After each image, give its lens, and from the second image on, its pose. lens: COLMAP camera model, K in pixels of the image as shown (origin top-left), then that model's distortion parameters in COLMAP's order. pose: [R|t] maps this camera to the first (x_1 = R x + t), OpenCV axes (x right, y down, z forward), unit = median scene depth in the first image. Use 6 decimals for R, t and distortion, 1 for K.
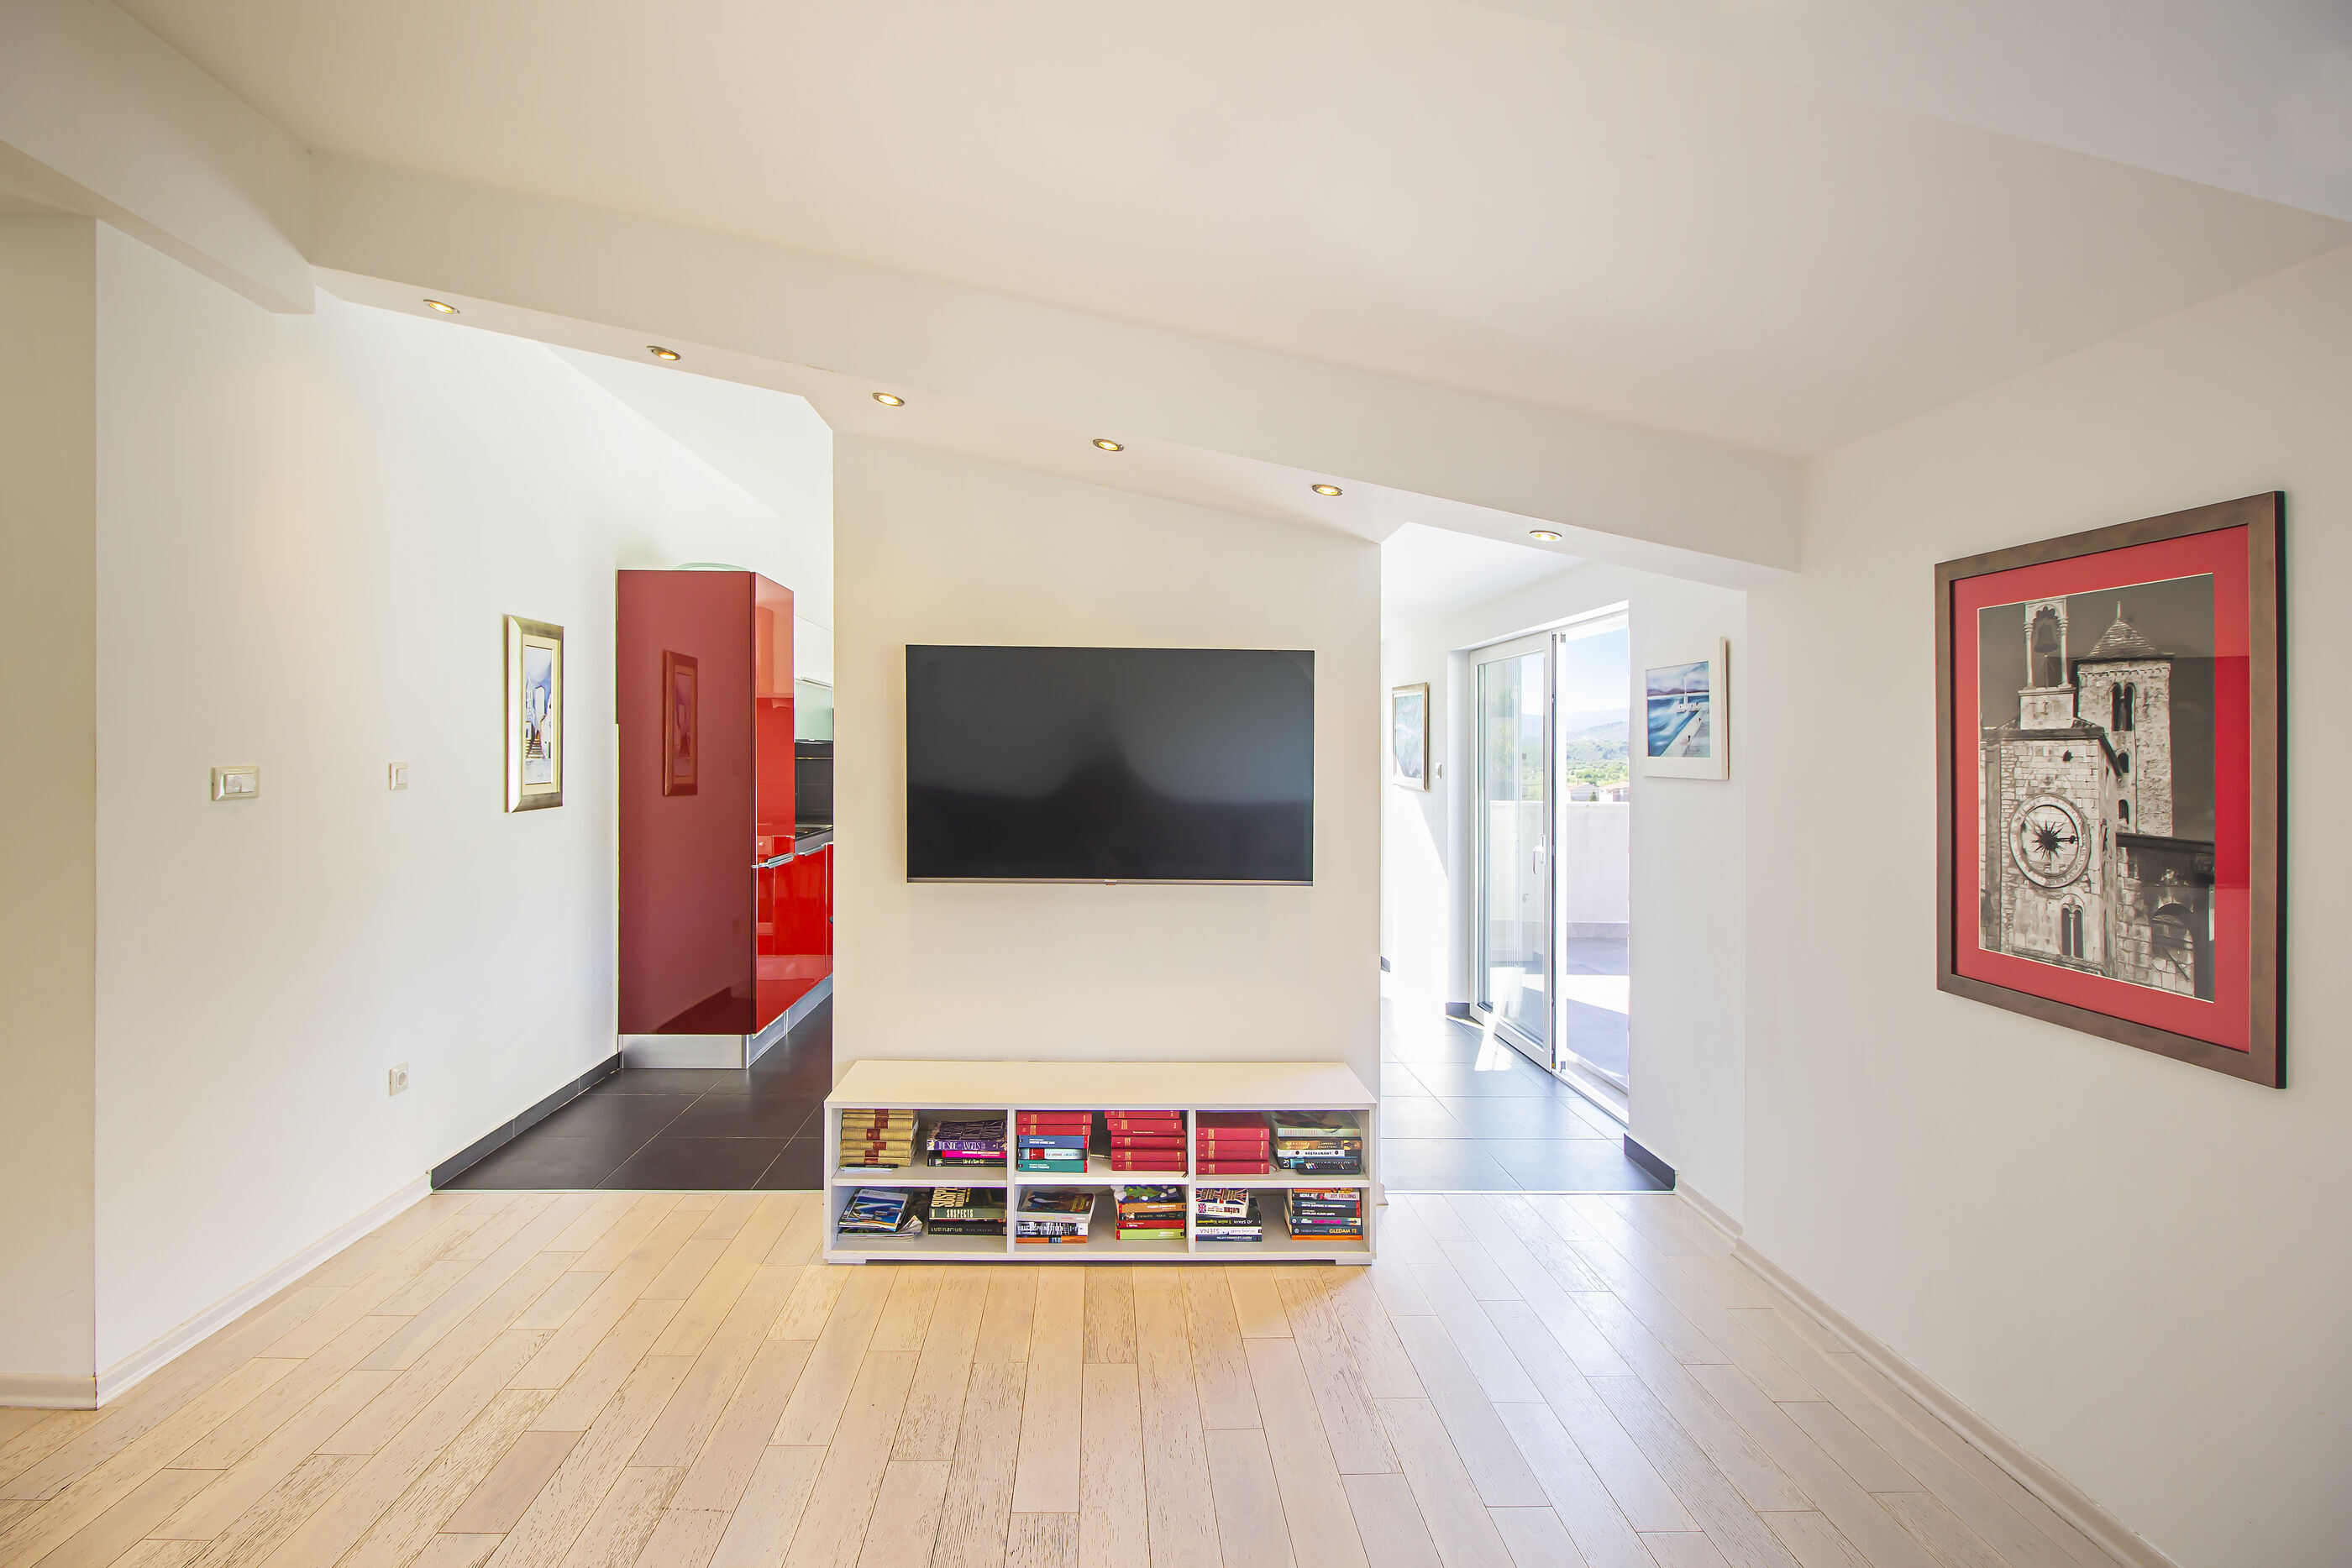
lens RADIAL K [[1089.5, 0, 1125.4], [0, 1089.5, 760.6], [0, 0, 1]] dist [0.001292, -0.014860]
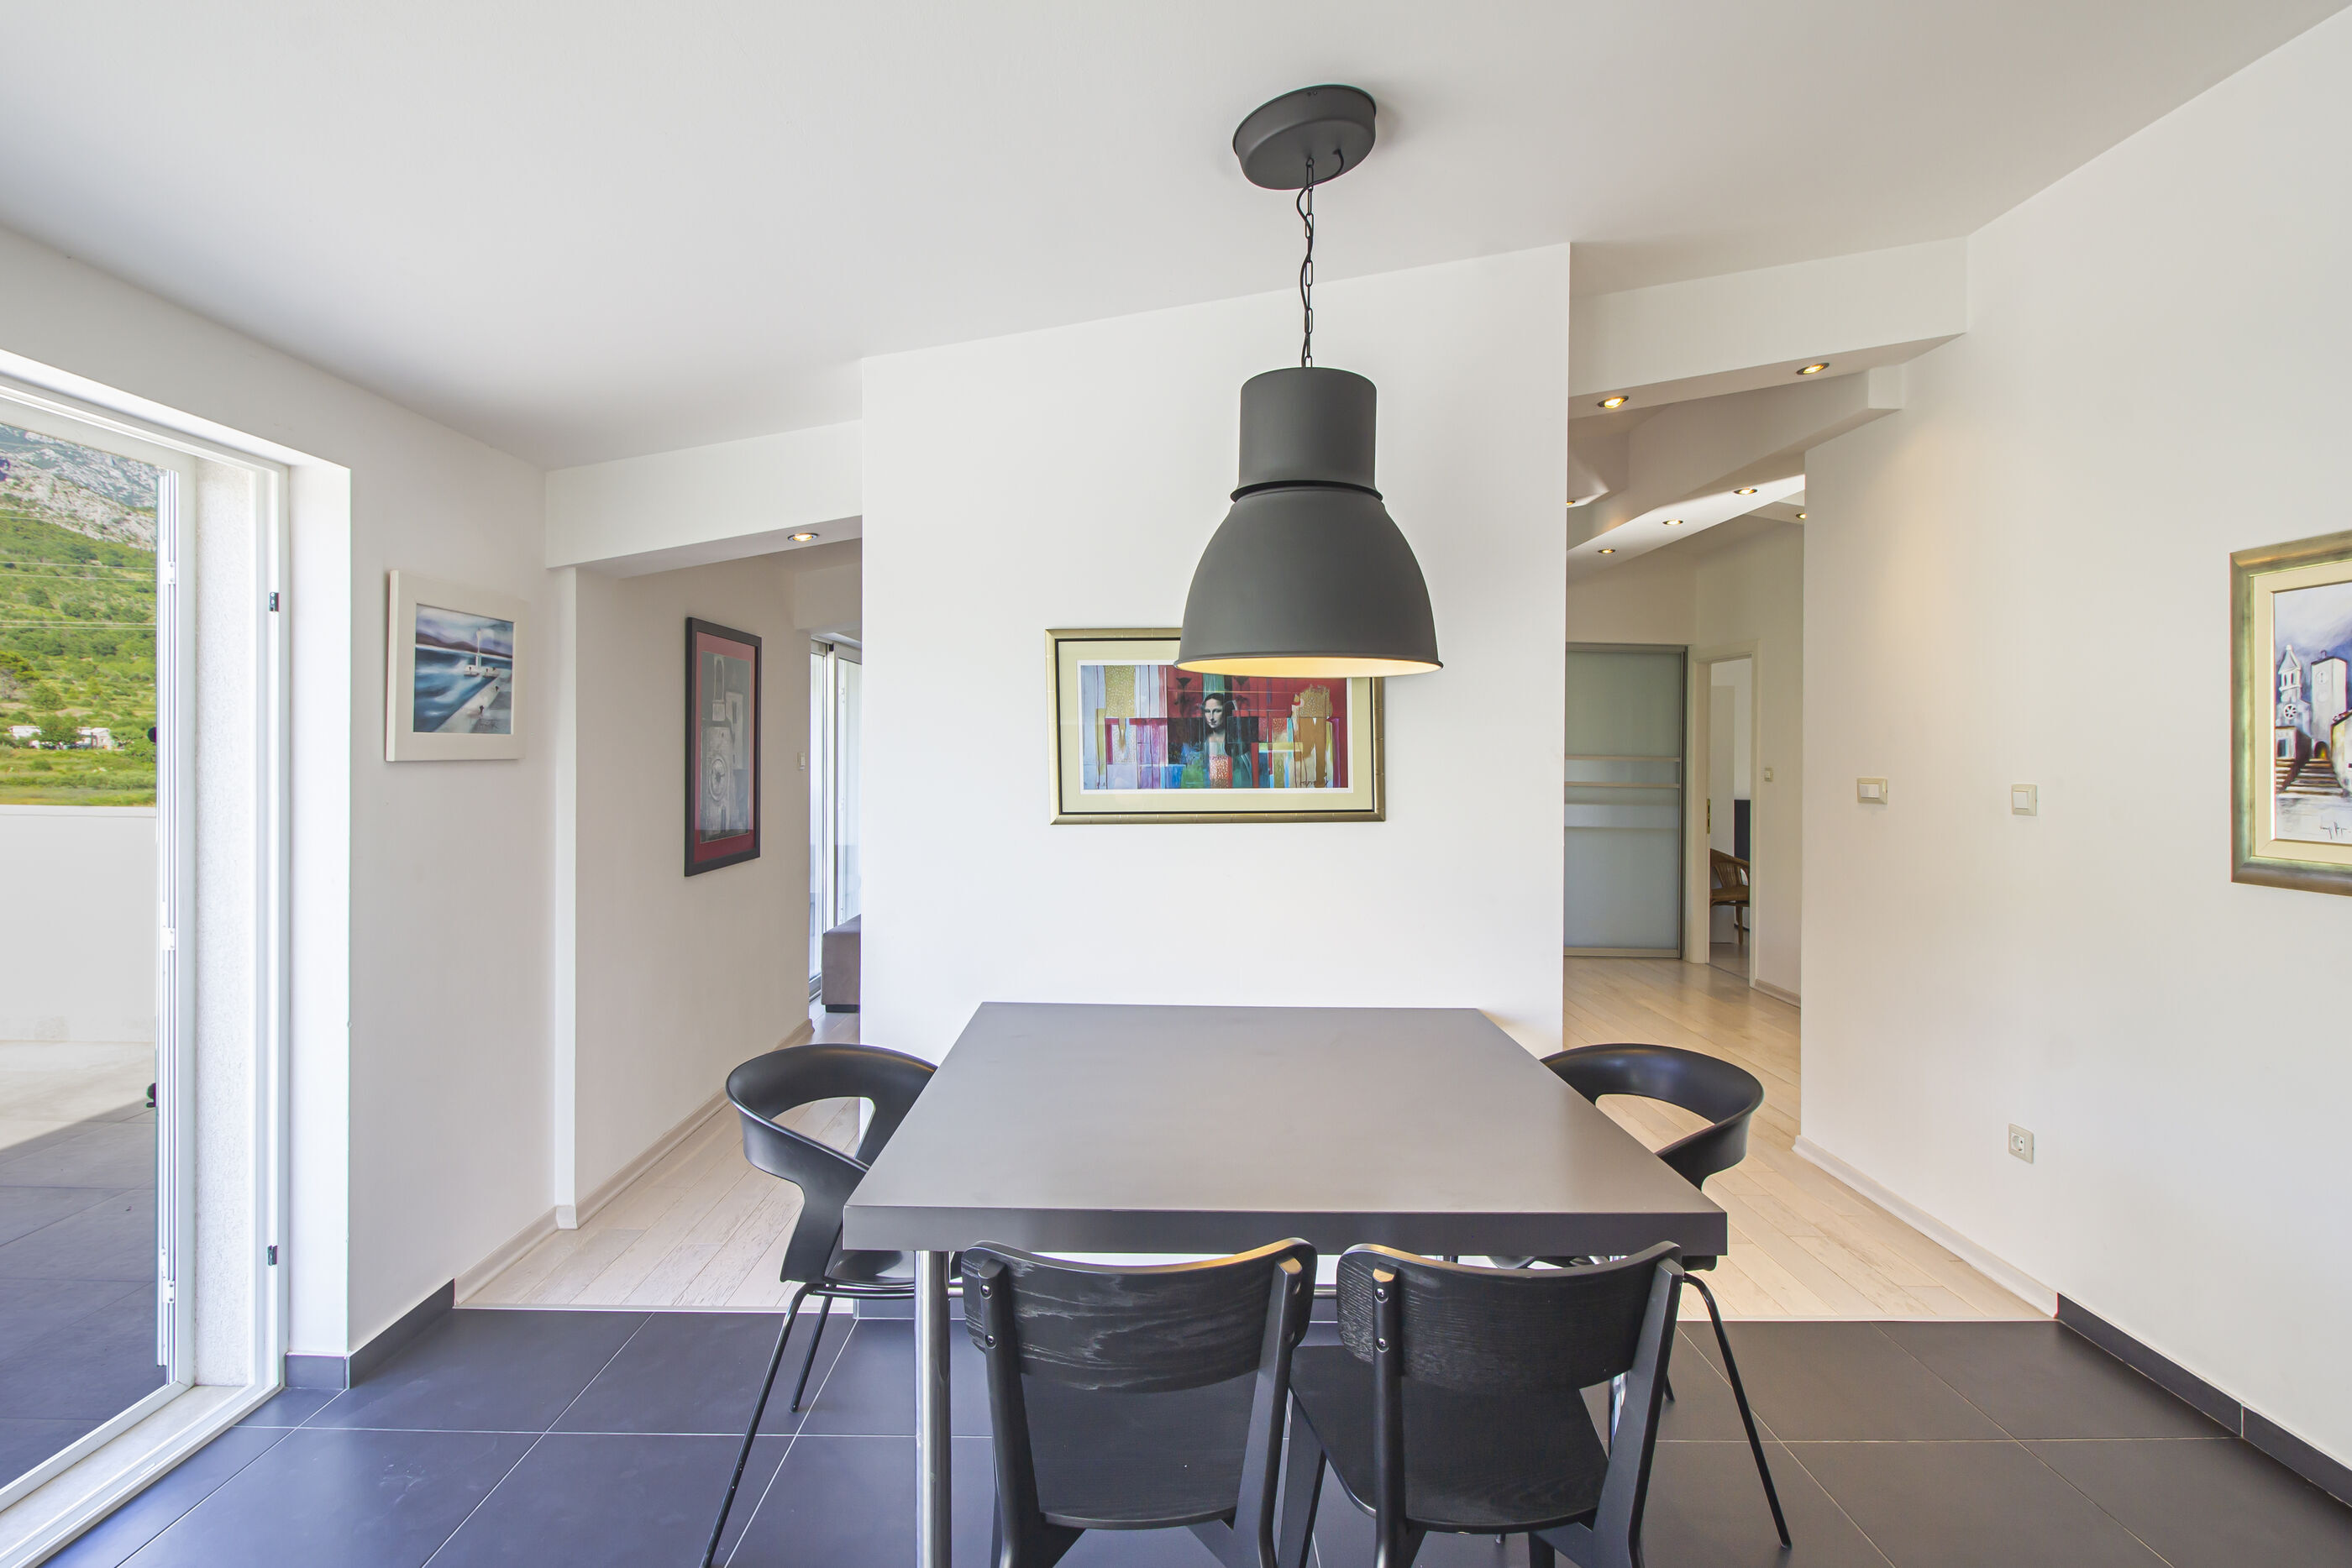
lens RADIAL K [[1163.3, 0, 1176.0], [0, 1163.3, 784.0], [0, 0, 1]] dist [0.000459, -0.000147]
pose [[-0.999791, -0.020219, 0.002862, 0.009569], [-0.020080, 0.998903, 0.042297, -0.020546], [-0.003714, 0.042230, -0.999101, 3.064957]]
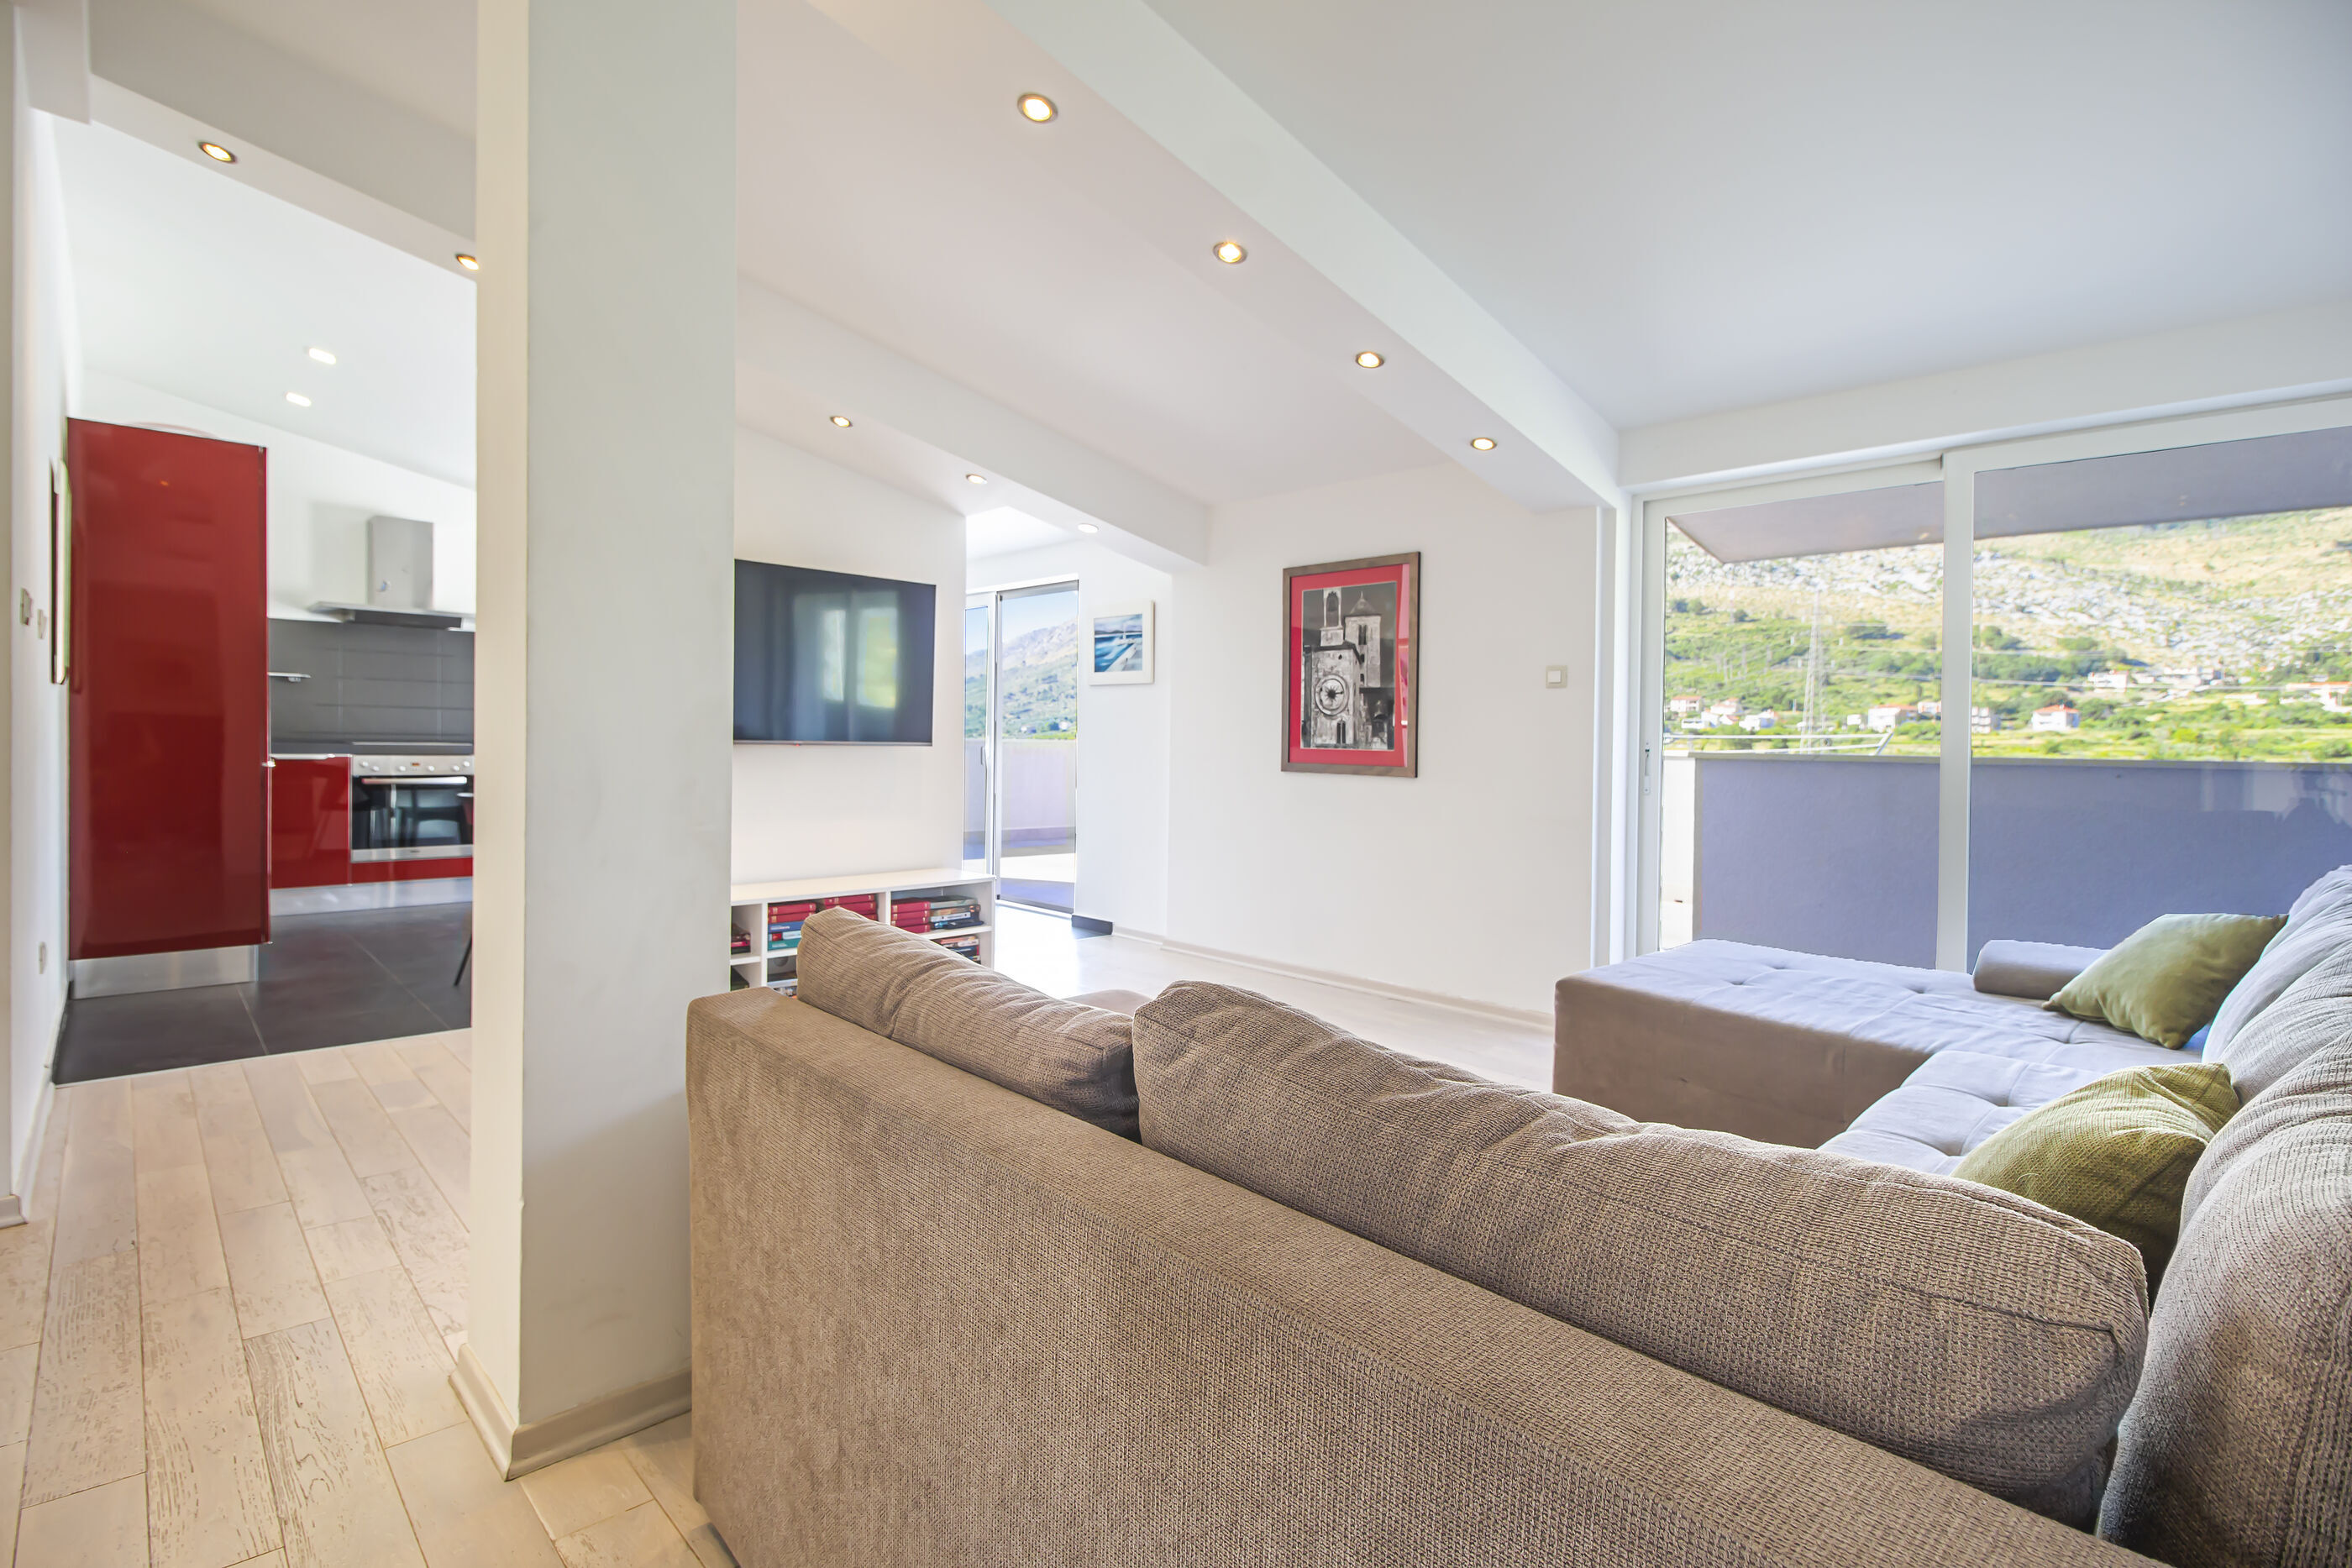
lens RADIAL K [[1089.5, 0, 1125.4], [0, 1089.5, 760.6], [0, 0, 1]] dist [0.001292, -0.014860]
pose [[0.756964, -0.003533, 0.653447, -0.960403], [-0.009896, 0.999809, 0.016869, 0.175839], [-0.653381, -0.019236, 0.756784, -0.448701]]
